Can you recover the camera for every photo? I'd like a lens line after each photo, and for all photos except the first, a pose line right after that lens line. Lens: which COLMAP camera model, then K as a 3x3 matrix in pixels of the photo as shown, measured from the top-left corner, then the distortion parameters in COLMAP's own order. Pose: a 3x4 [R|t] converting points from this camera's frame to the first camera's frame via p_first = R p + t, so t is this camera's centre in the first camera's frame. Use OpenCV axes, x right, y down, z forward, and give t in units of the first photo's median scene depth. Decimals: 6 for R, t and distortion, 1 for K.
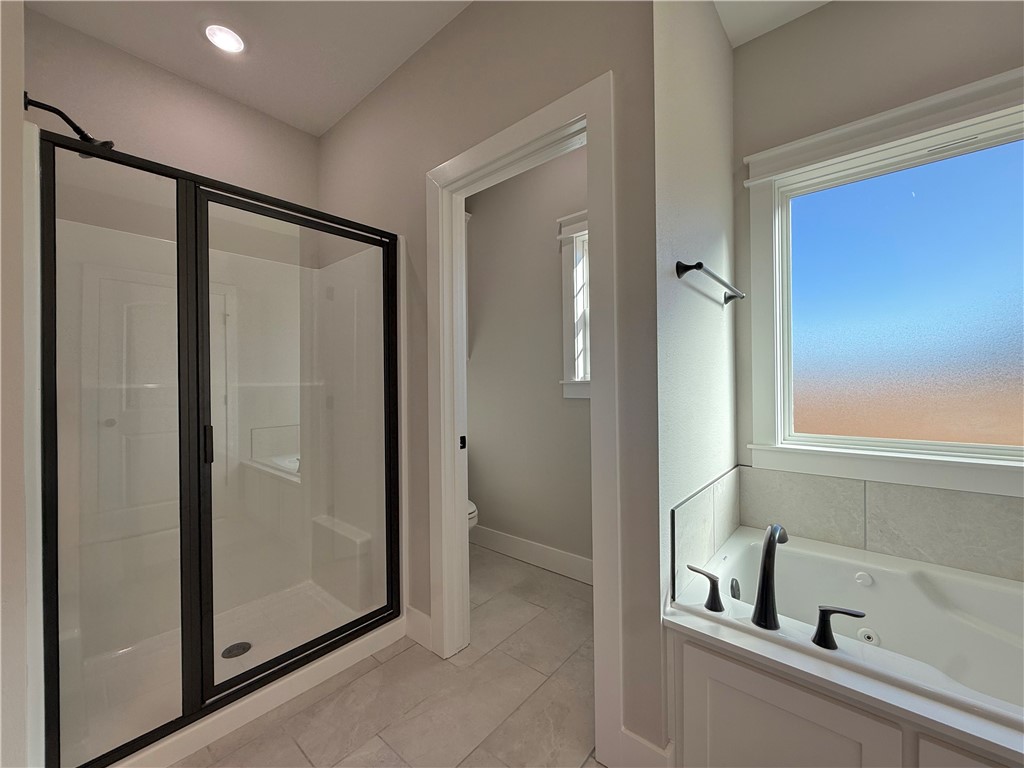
lens RADIAL K [[408.2, 0, 507.5], [0, 408.2, 382.6], [0, 0, 1]] dist [0.000350, -0.000242]
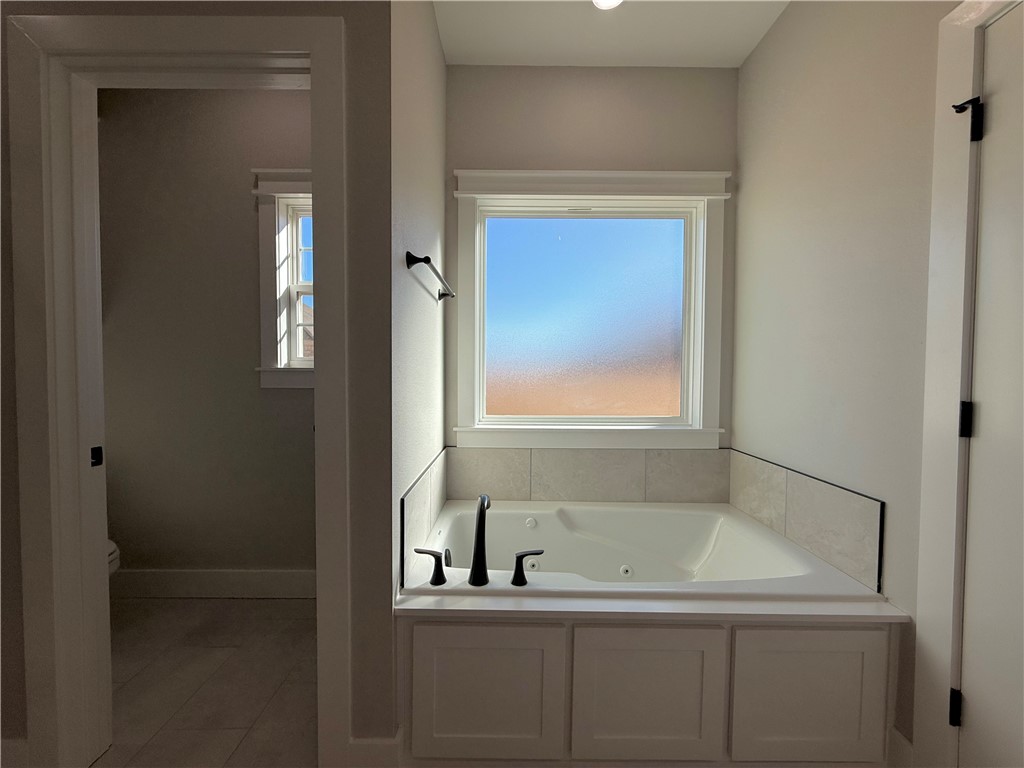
lens RADIAL K [[408.2, 0, 507.5], [0, 408.2, 382.6], [0, 0, 1]] dist [0.000350, -0.000242]
pose [[0.753678, -0.002333, 0.657239, -0.042140], [-0.017044, 0.999588, 0.023093, -0.001496], [-0.657023, -0.028607, 0.753328, 0.055053]]
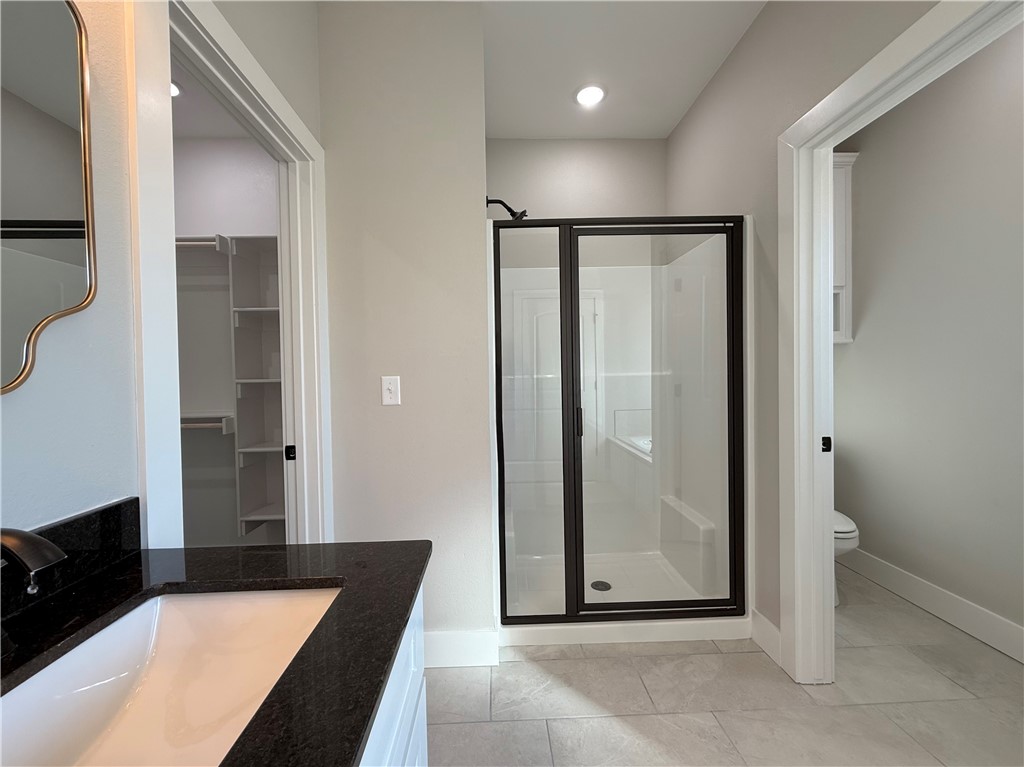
lens RADIAL K [[408.2, 0, 507.5], [0, 408.2, 382.1], [0, 0, 1]] dist [0.000350, -0.000242]
pose [[0.679074, 0.011477, -0.733980, 0.061630], [0.012510, 0.999552, 0.027203, -0.012874], [0.733963, -0.027655, 0.678626, -0.051892]]
